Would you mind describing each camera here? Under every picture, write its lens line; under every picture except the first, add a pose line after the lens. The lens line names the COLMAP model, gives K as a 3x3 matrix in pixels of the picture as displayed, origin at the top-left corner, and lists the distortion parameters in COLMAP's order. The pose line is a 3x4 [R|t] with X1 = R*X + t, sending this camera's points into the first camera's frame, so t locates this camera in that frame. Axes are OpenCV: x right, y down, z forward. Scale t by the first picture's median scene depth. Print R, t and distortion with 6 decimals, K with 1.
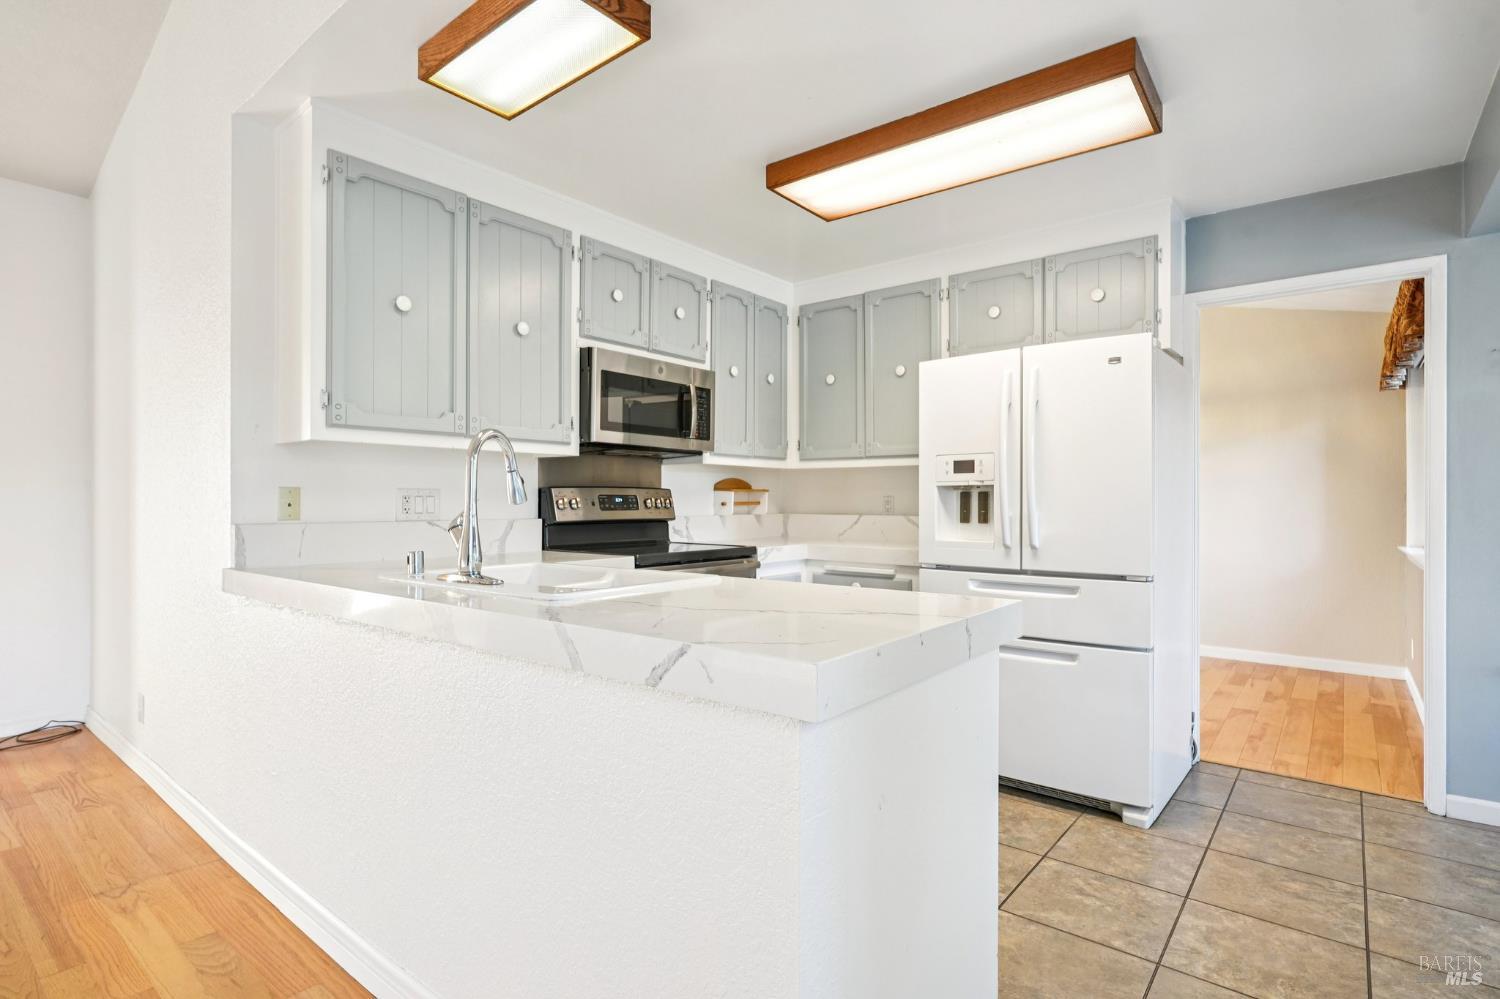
lens RADIAL K [[728.7, 0, 757.3], [0, 728.7, 498.0], [0, 0, 1]] dist [-0.004680, 0.005032]
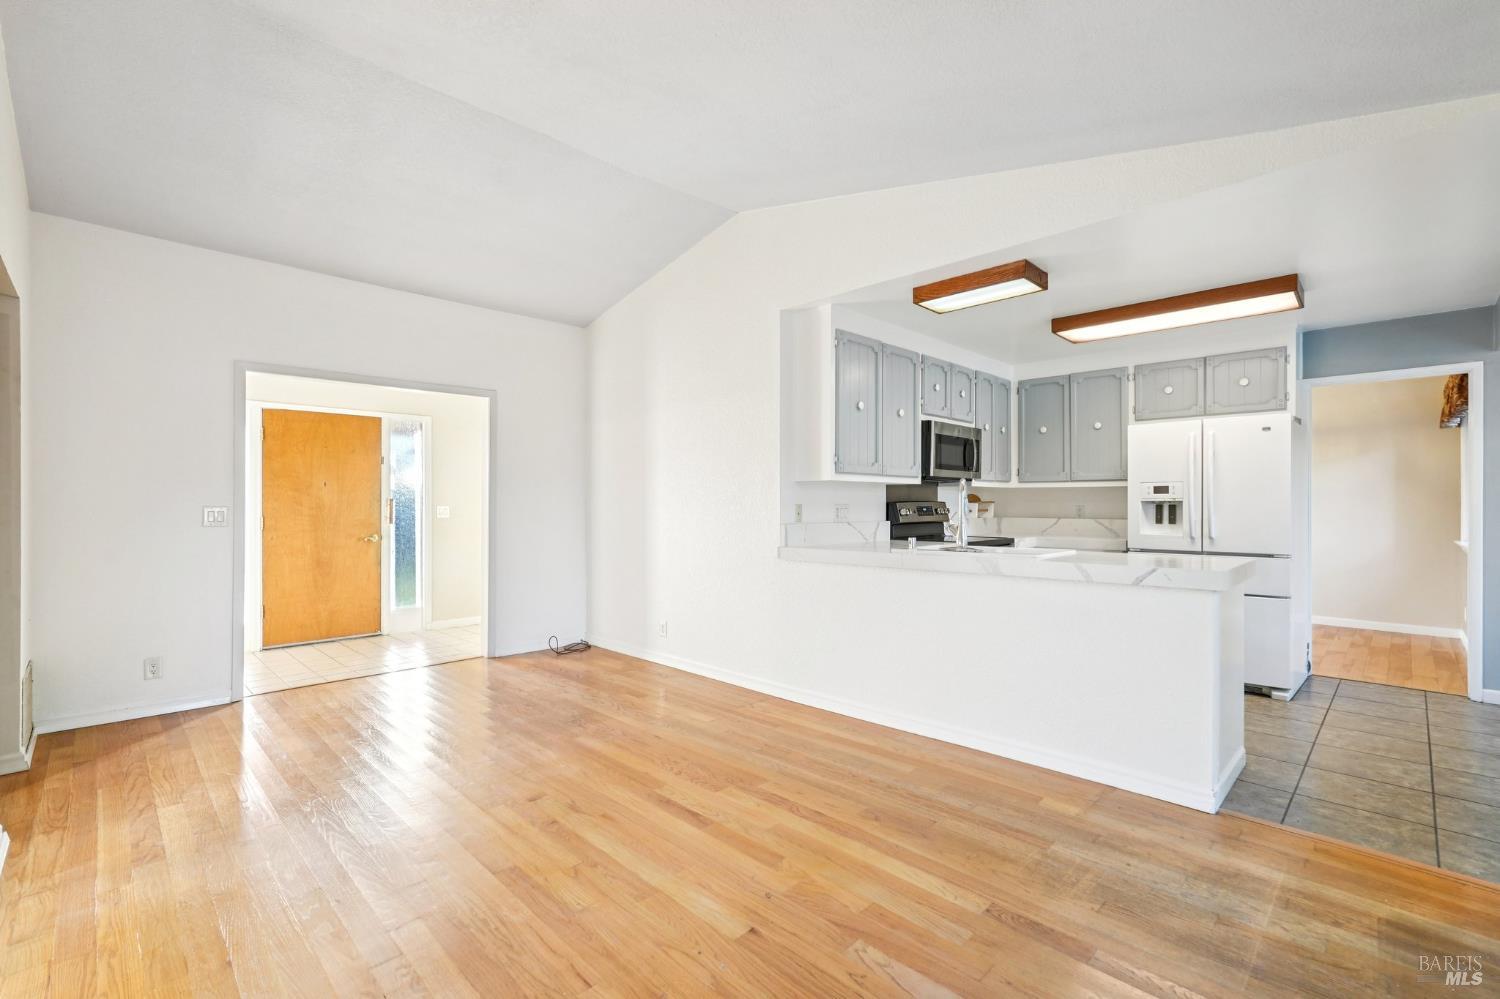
lens RADIAL K [[664.6, 0, 745.4], [0, 664.6, 502.7], [0, 0, 1]] dist [-0.007838, 0.005567]
pose [[0.994612, -0.002189, -0.103646, -0.485351], [0.002522, 0.999992, 0.003079, -0.019964], [0.103639, -0.003324, 0.994609, -0.580704]]
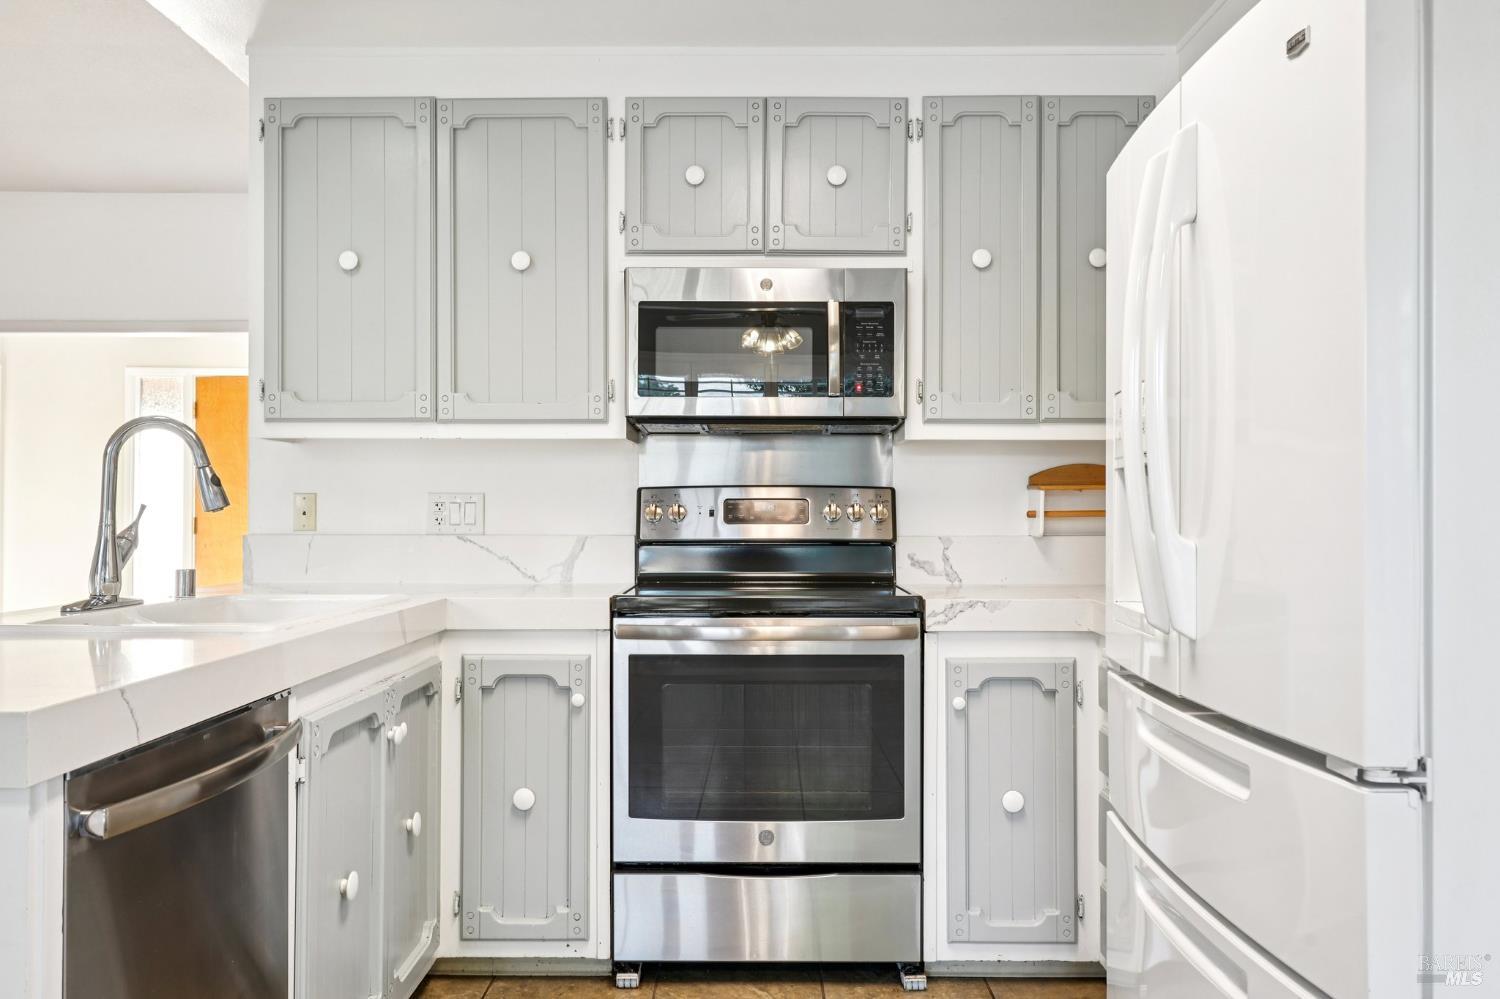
lens RADIAL K [[932.8, 0, 749.3], [0, 932.8, 495.0], [0, 0, 1]] dist [-0.001583, -0.000471]
pose [[0.628234, -0.011052, -0.777946, 0.457982], [0.002166, 0.999920, -0.012456, 0.001902], [0.778021, 0.006141, 0.628208, 0.555453]]
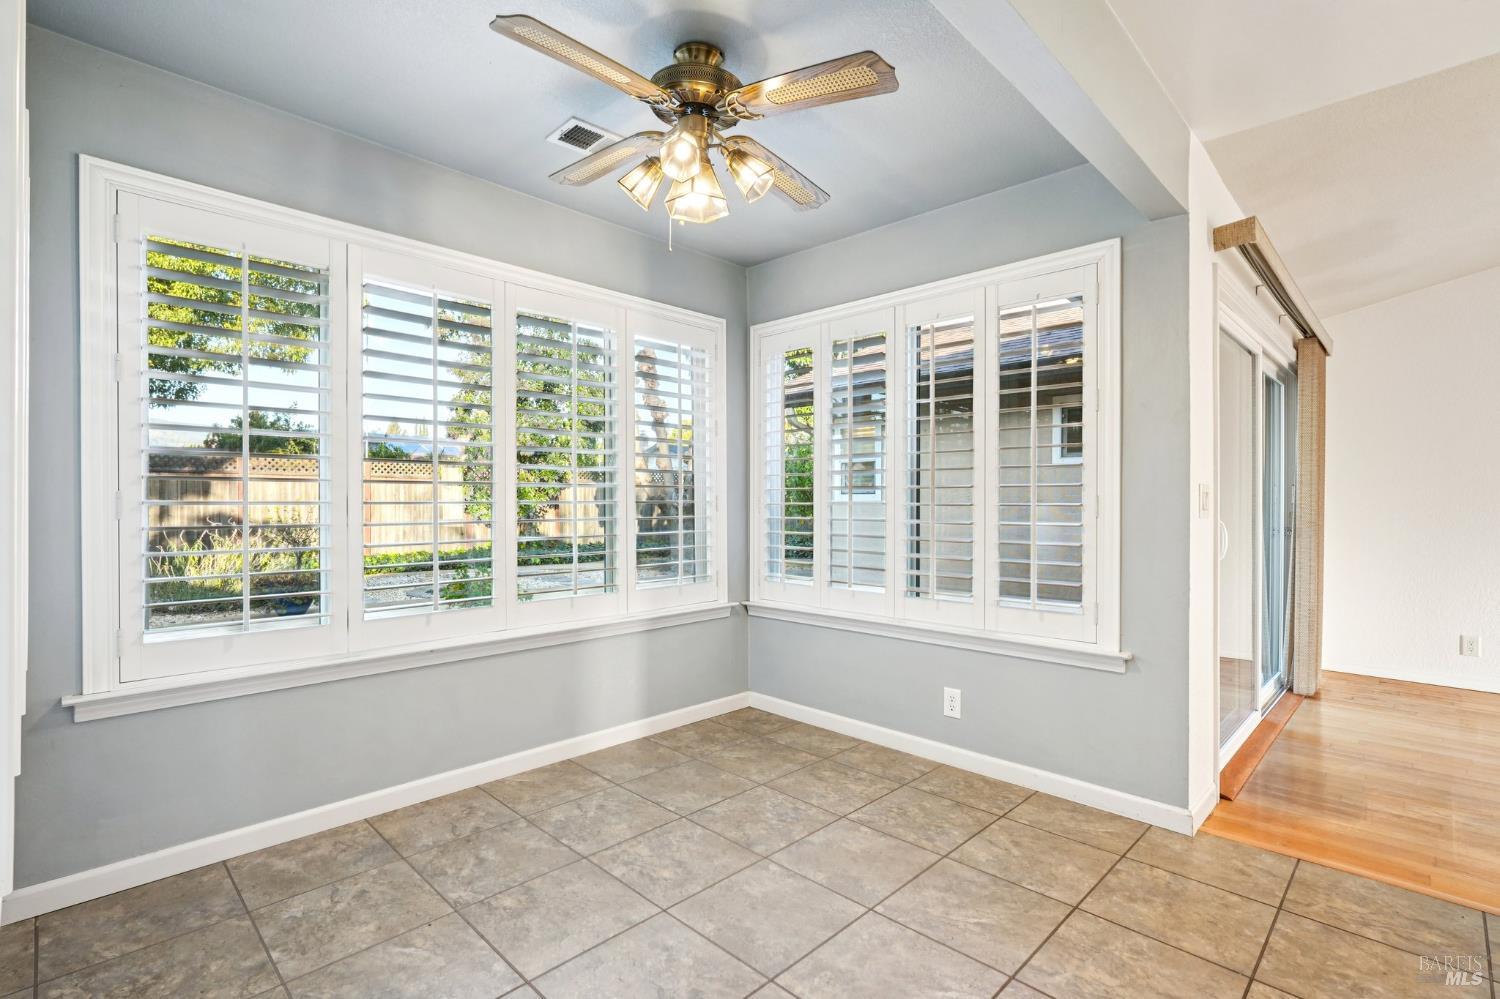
lens RADIAL K [[702.6, 0, 754.2], [0, 702.6, 512.0], [0, 0, 1]] dist [-0.011694, -0.000061]
pose [[-0.995715, -0.010329, 0.091899, 0.684792], [-0.009862, 0.999936, 0.005538, 0.025346], [-0.091951, 0.004608, -0.995753, 0.976190]]
